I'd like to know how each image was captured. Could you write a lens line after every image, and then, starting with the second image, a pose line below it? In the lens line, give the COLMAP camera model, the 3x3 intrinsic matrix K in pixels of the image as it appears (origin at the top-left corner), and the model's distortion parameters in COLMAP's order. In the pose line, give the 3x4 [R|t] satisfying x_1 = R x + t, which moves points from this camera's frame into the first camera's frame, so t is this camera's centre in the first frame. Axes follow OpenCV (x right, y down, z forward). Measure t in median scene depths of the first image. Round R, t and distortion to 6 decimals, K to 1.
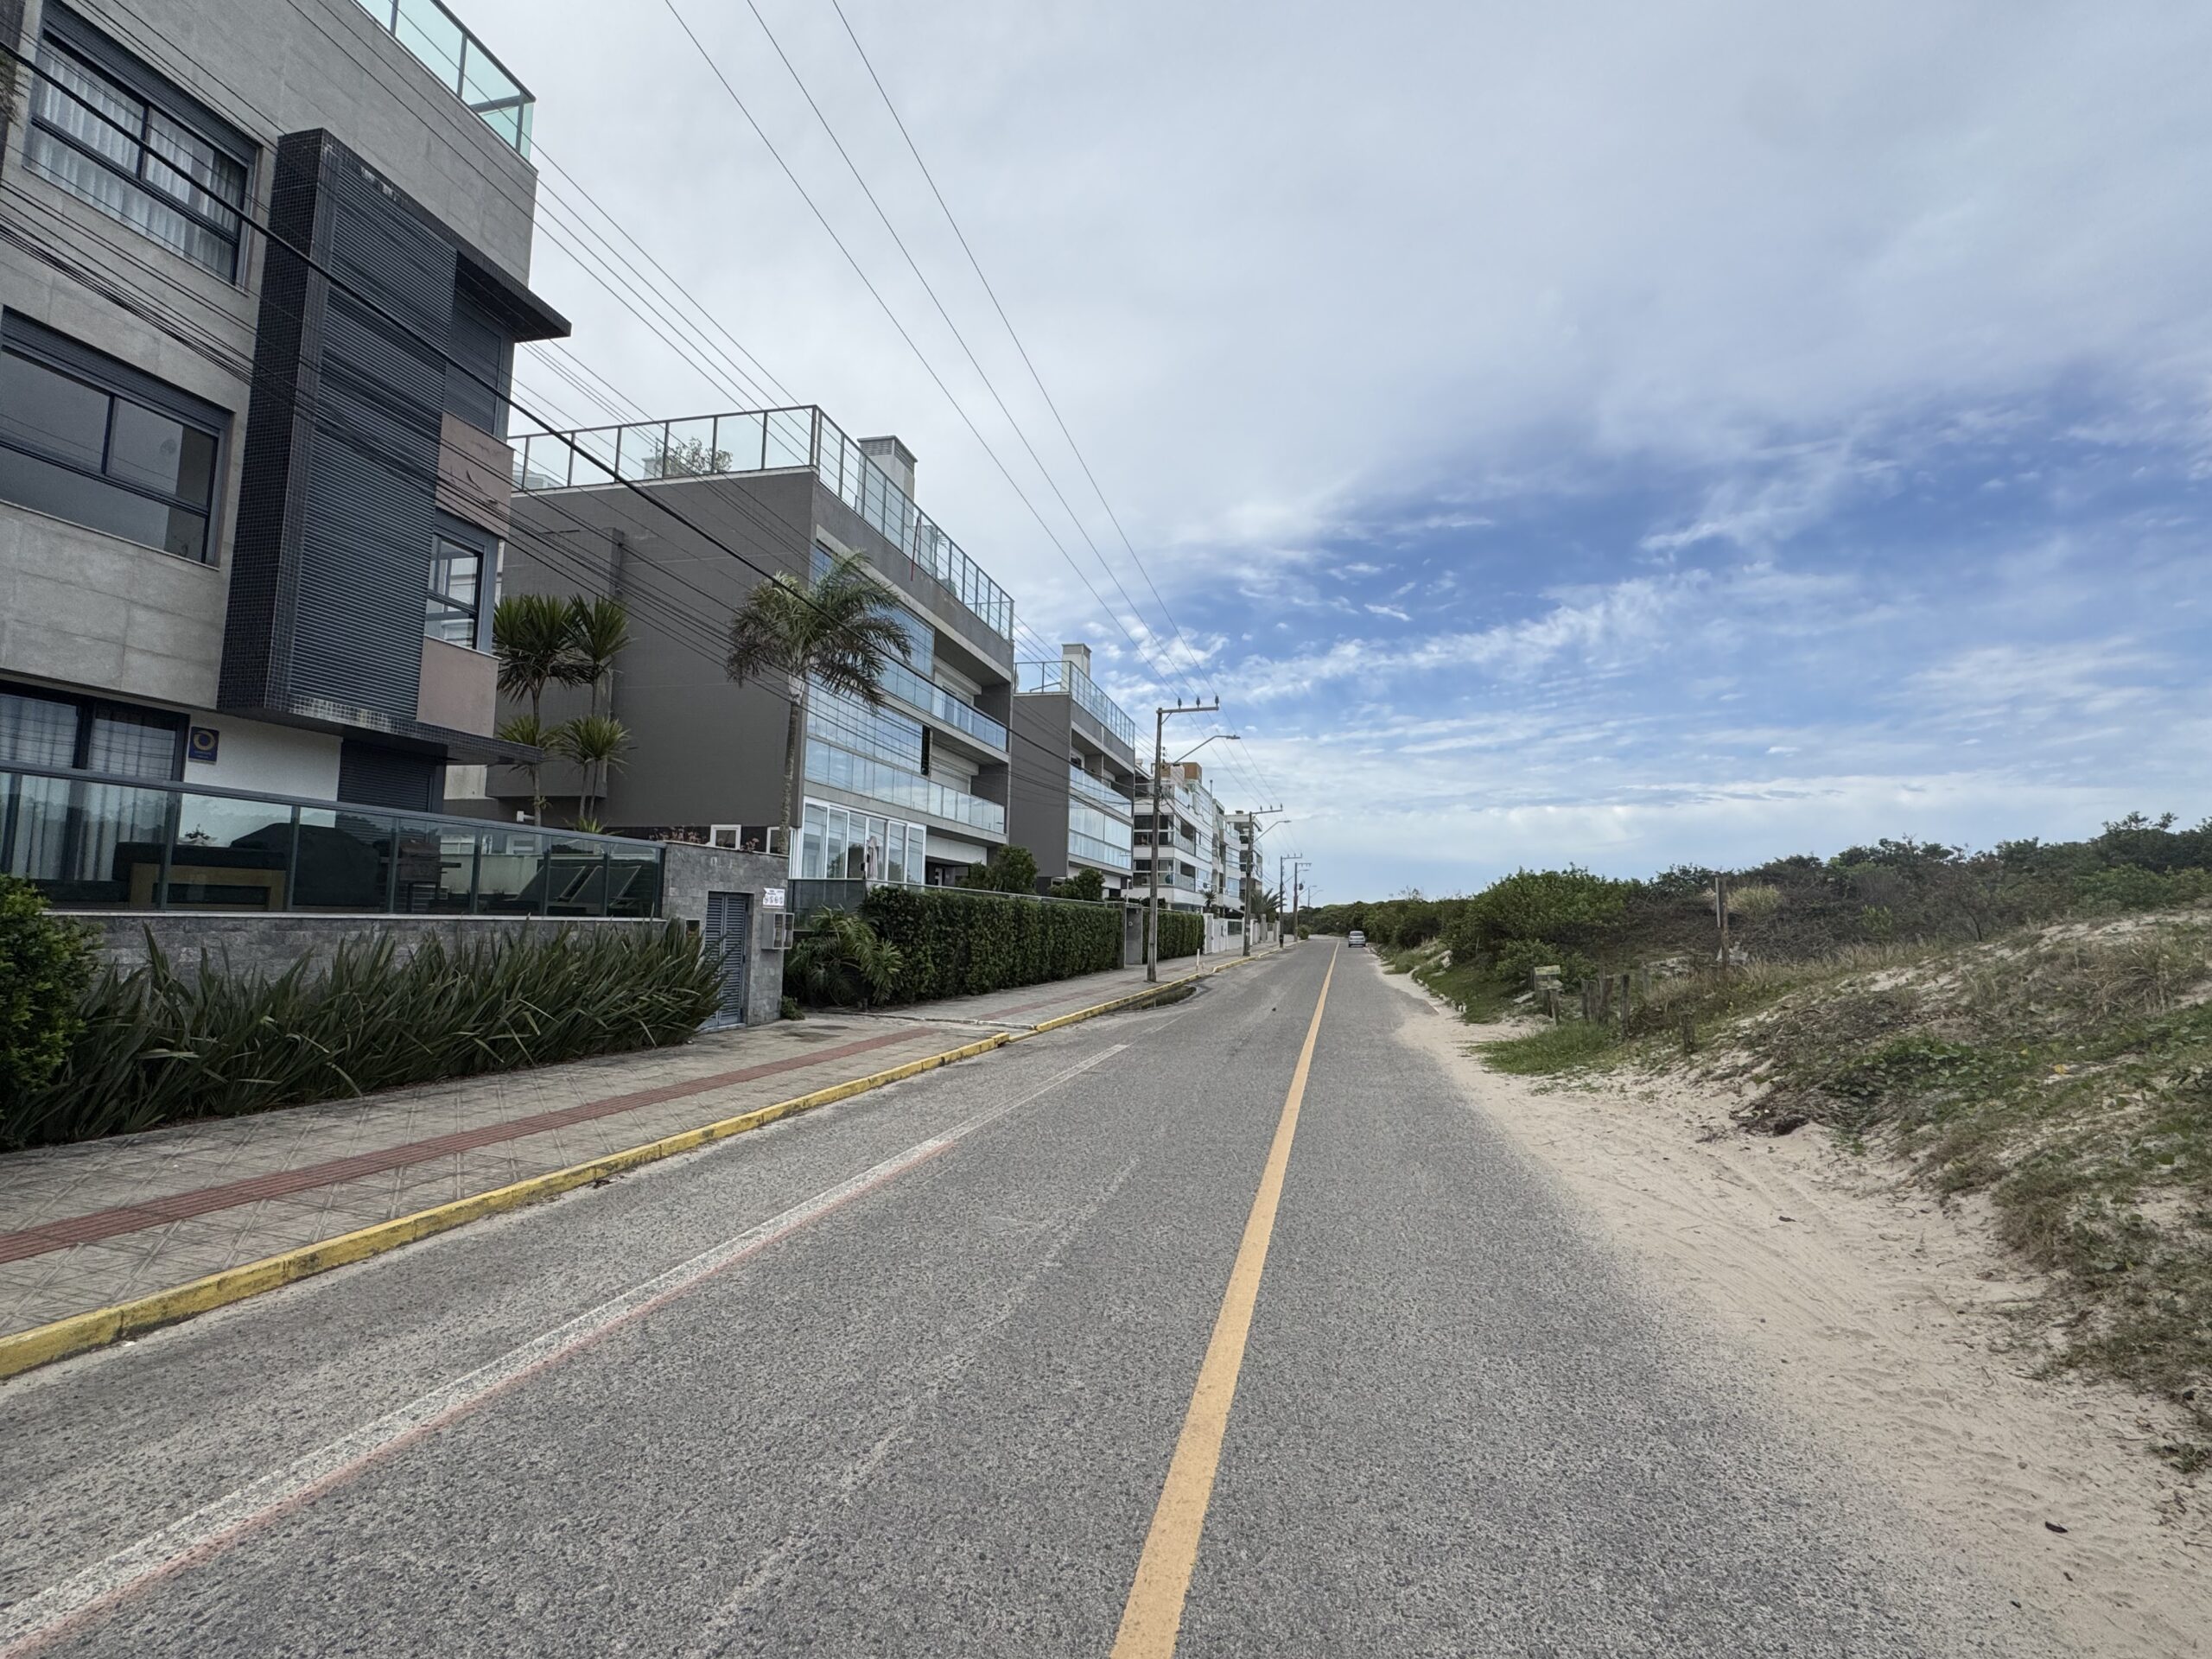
lens RADIAL K [[1024.7, 0, 1106.0], [0, 1024.7, 829.5], [0, 0, 1]] dist [-0.005438, 0.000470]
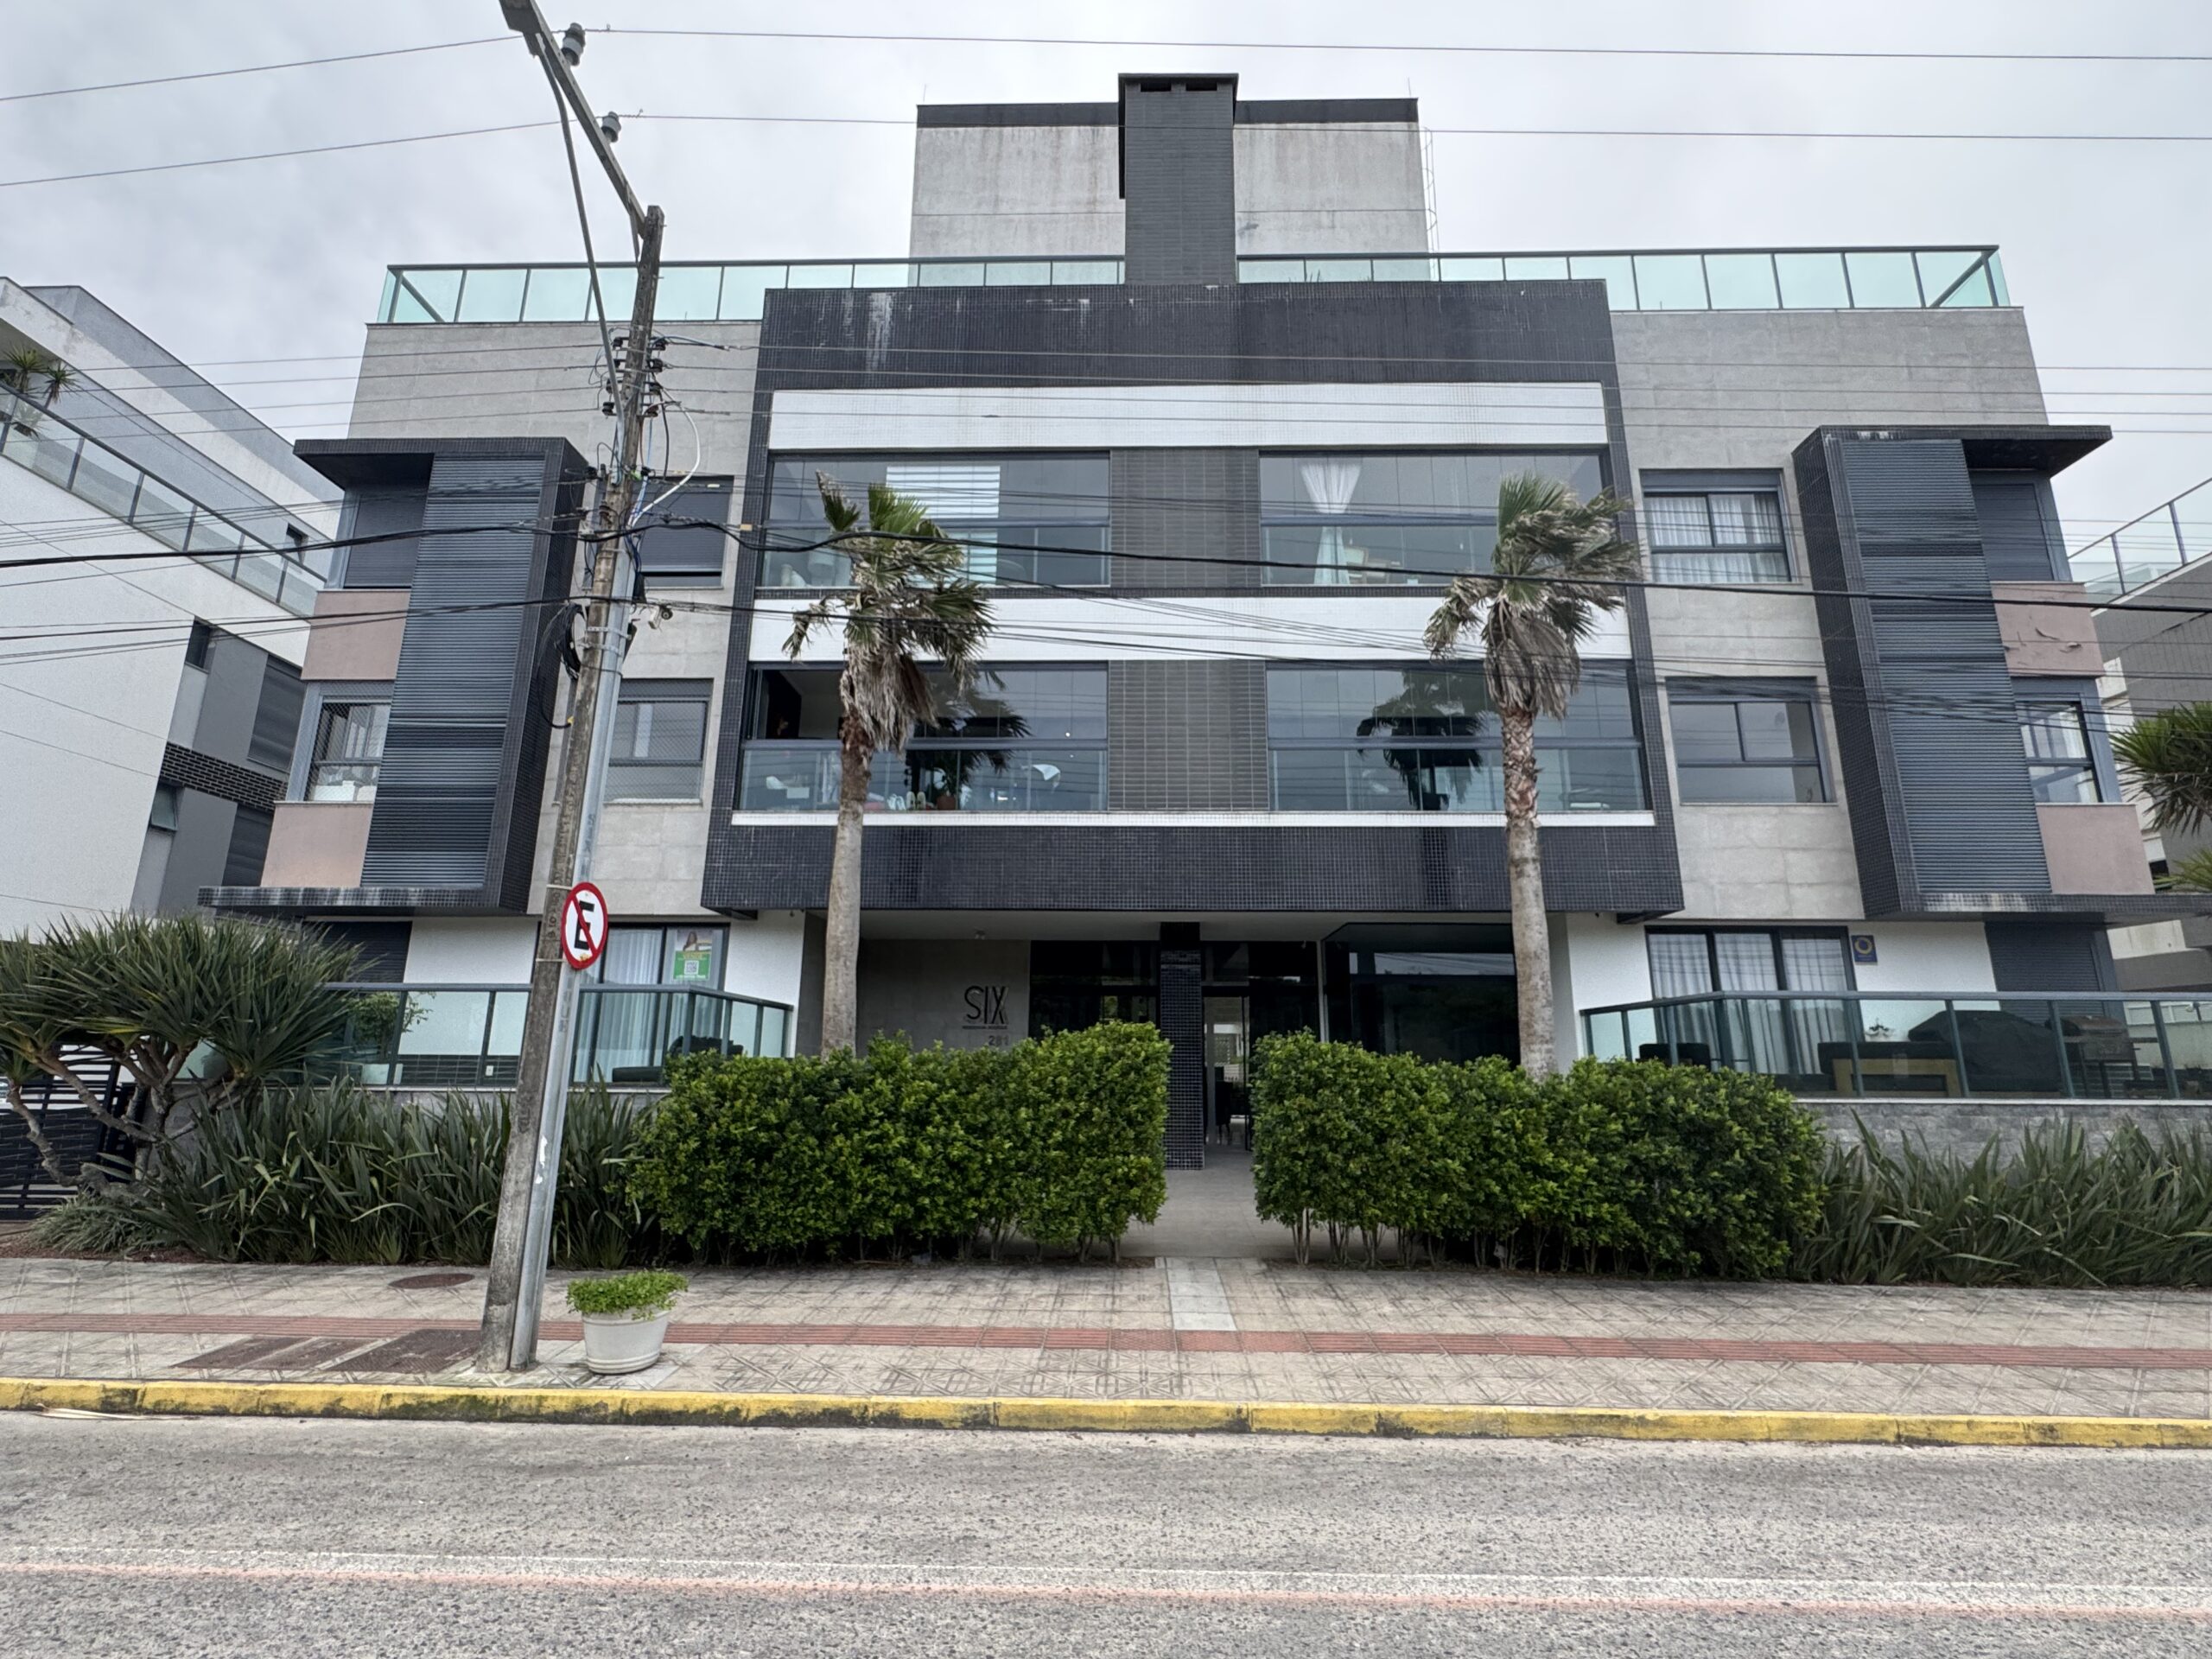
lens RADIAL K [[1024.7, 0, 1106.0], [0, 1024.7, 829.5], [0, 0, 1]] dist [-0.005438, 0.000470]
pose [[0.187491, -0.243433, -0.951624, 0.143732], [0.086274, 0.969141, -0.230916, -0.026086], [0.978470, -0.038805, 0.202707, -0.120888]]
